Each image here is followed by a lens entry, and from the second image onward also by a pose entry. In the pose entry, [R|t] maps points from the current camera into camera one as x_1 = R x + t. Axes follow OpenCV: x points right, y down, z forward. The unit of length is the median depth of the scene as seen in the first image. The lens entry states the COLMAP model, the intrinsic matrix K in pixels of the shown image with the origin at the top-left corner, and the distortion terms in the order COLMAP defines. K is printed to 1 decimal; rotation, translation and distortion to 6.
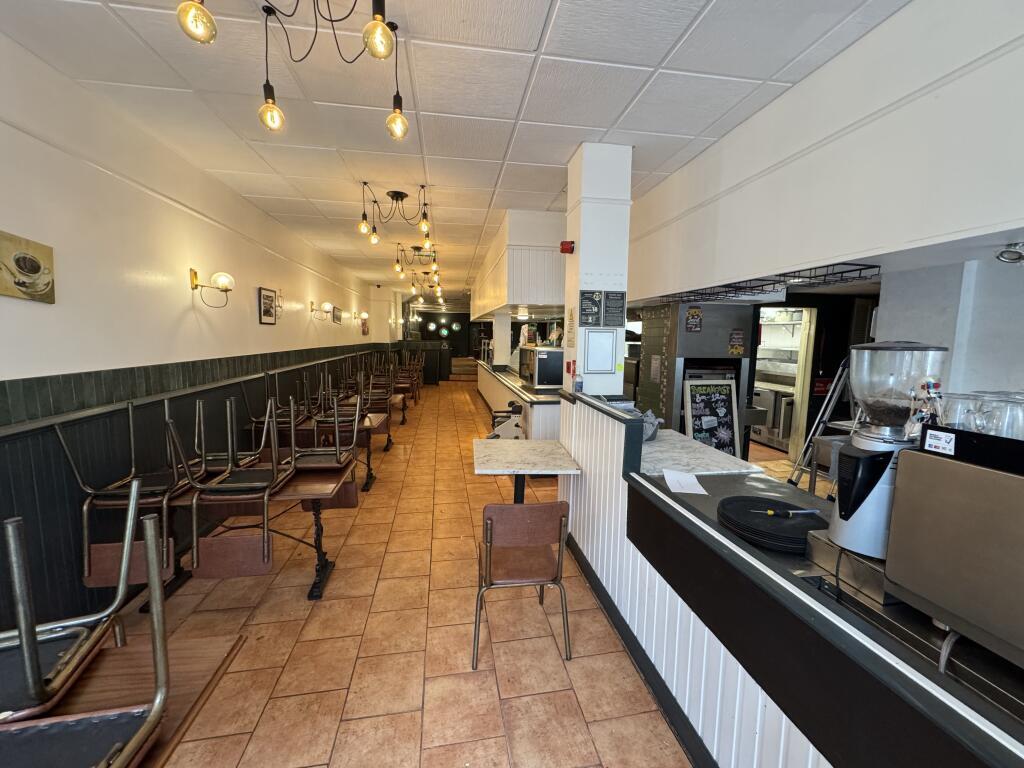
lens RADIAL K [[406.4, 0, 512.0], [0, 406.4, 384.0], [0, 0, 1]] dist [-0.008440, -0.000111]
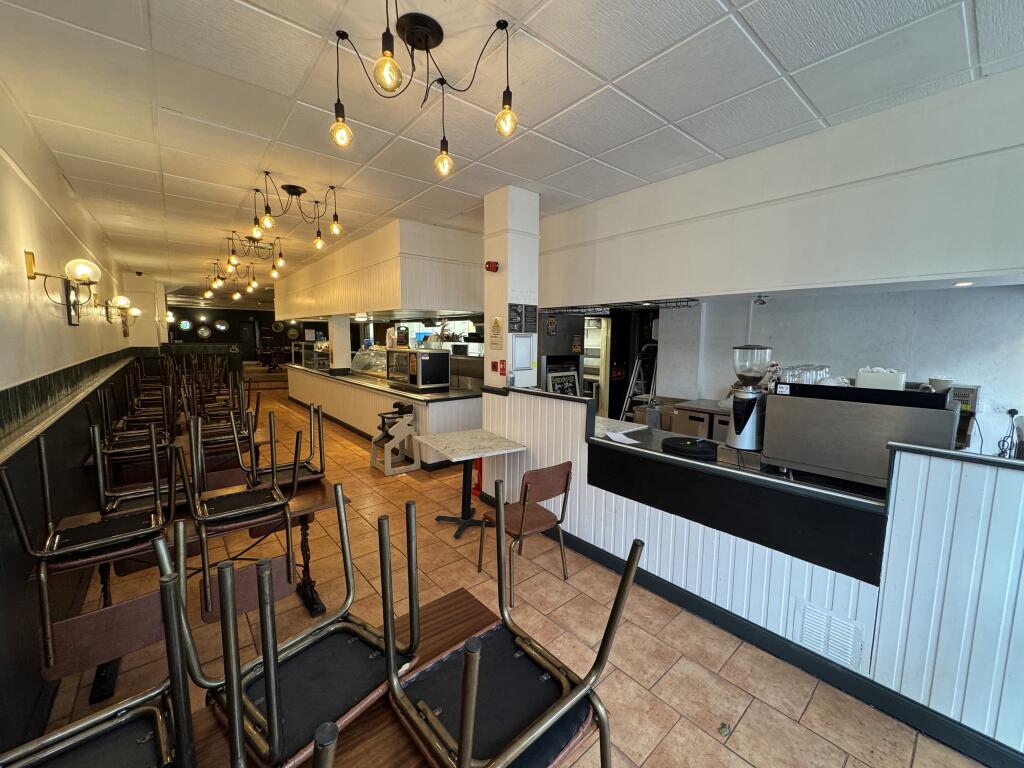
lens RADIAL K [[406.4, 0, 512.0], [0, 406.4, 384.0], [0, 0, 1]] dist [-0.008440, -0.000111]
pose [[0.859468, -0.061060, 0.507530, -0.449712], [0.060813, 0.998003, 0.017085, -0.006262], [-0.507560, 0.016181, 0.861465, -0.063124]]
